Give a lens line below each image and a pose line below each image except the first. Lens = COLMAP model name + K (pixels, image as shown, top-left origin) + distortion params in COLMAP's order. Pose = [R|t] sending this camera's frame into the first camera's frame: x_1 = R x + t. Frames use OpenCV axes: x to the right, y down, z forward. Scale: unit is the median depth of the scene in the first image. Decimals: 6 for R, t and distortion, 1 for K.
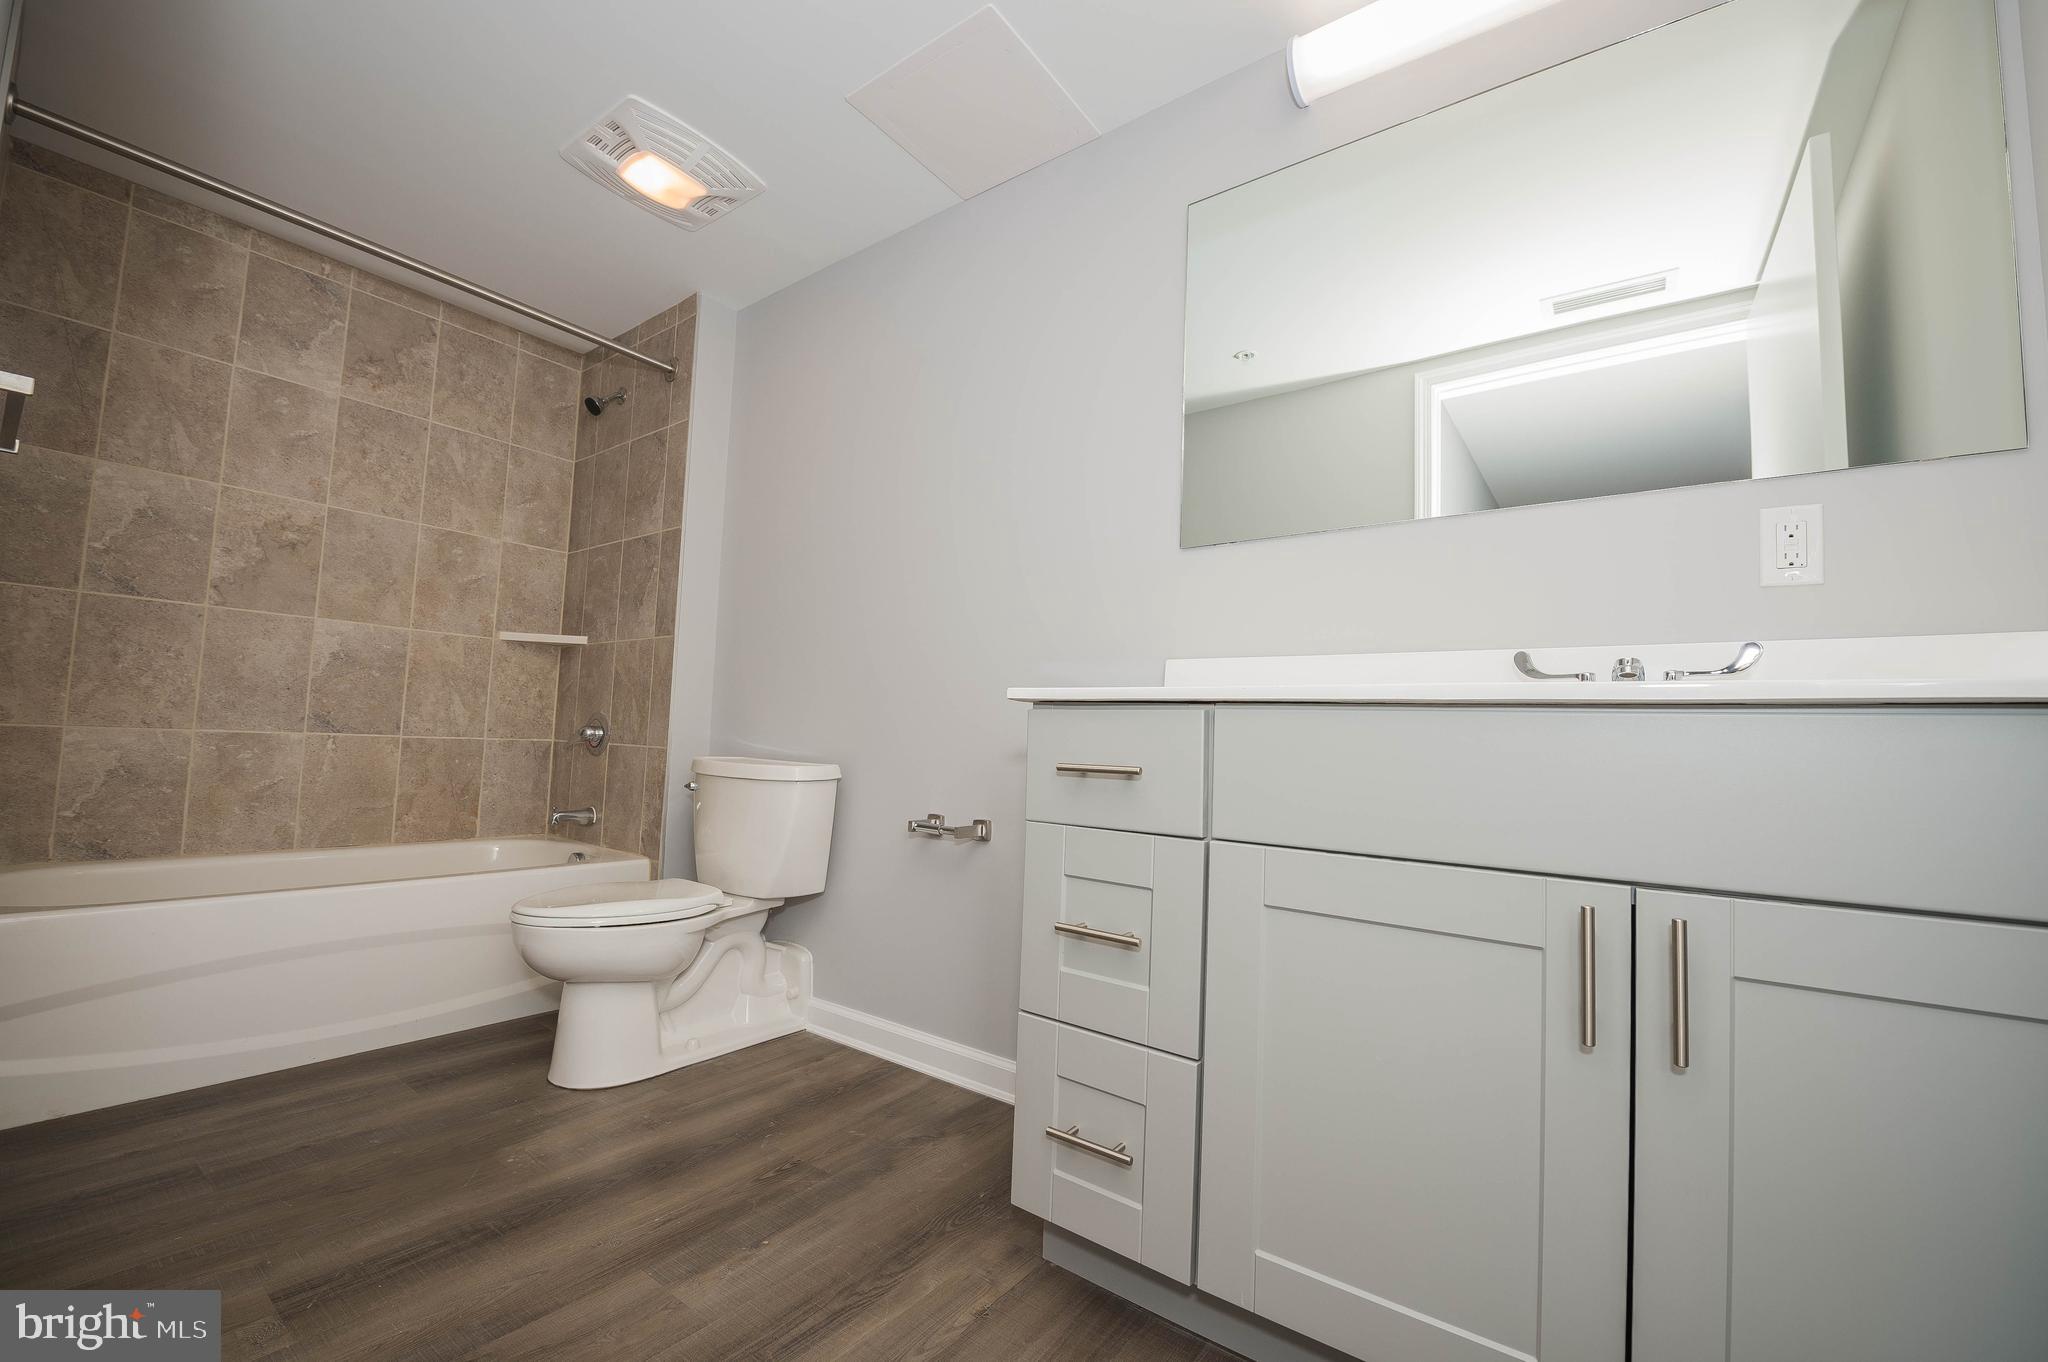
lens RADIAL K [[831.2, 0, 1017.6], [0, 831.2, 678.3], [0, 0, 1]] dist [-0.024037, -0.000161]
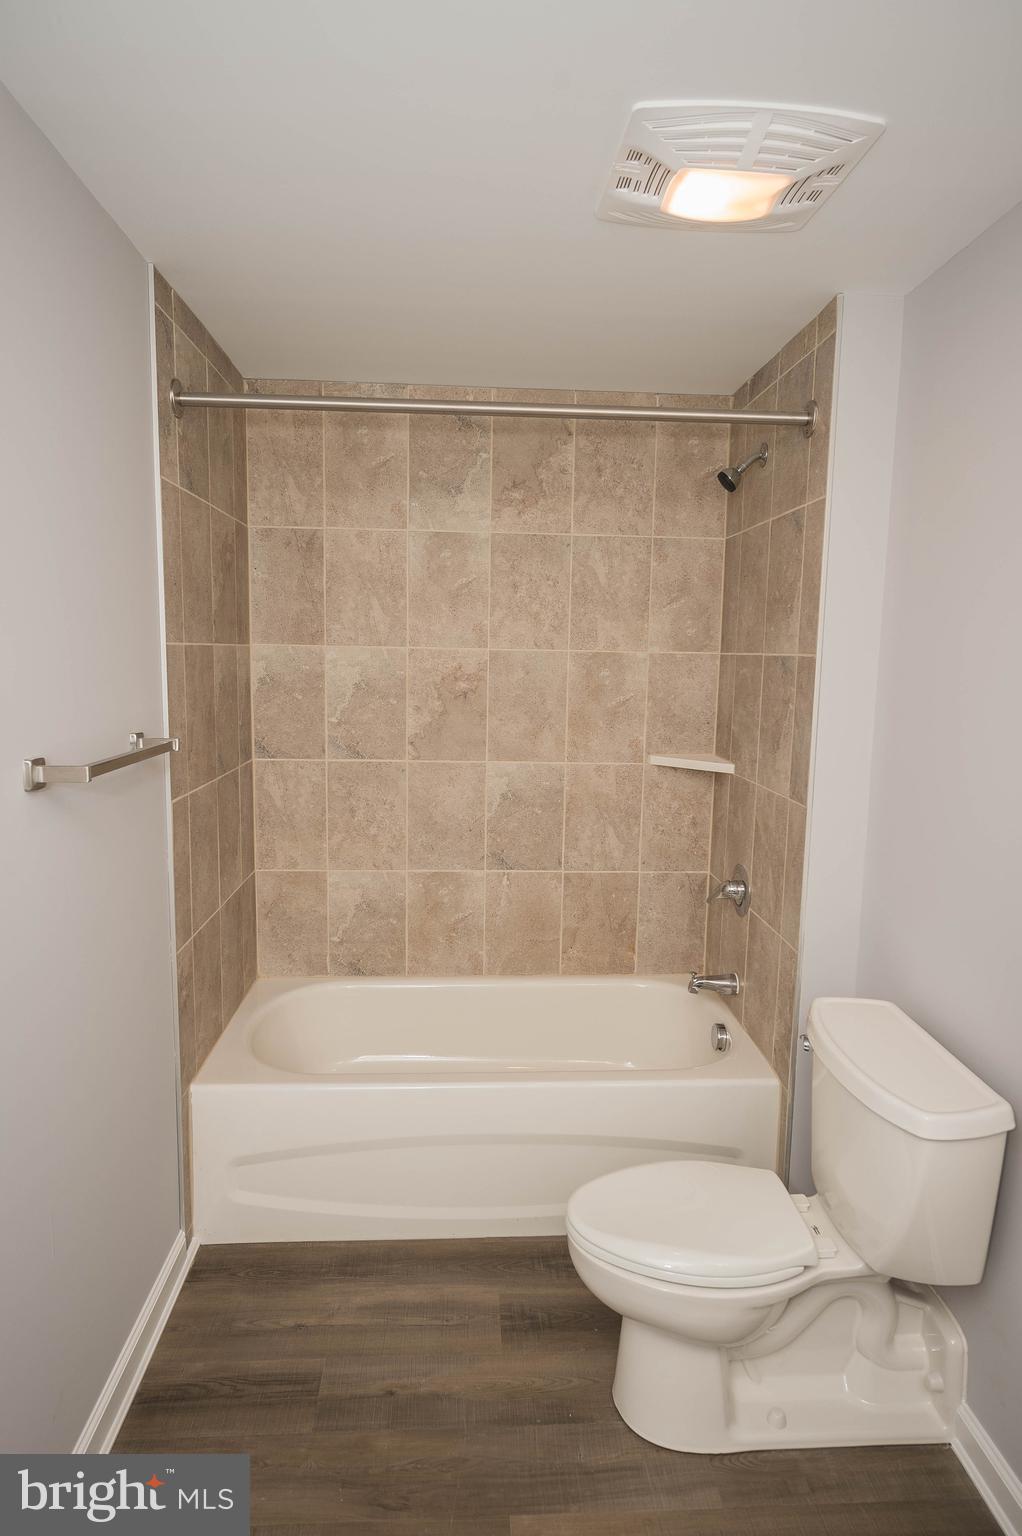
lens RADIAL K [[896.7, 0, 511.0], [0, 896.7, 768.0], [0, 0, 1]] dist [-0.003658, -0.001583]
pose [[0.641797, 0.075103, -0.763188, 0.028394], [0.066490, 0.985996, 0.152944, -0.230745], [0.763987, -0.148903, 0.627815, 0.298309]]
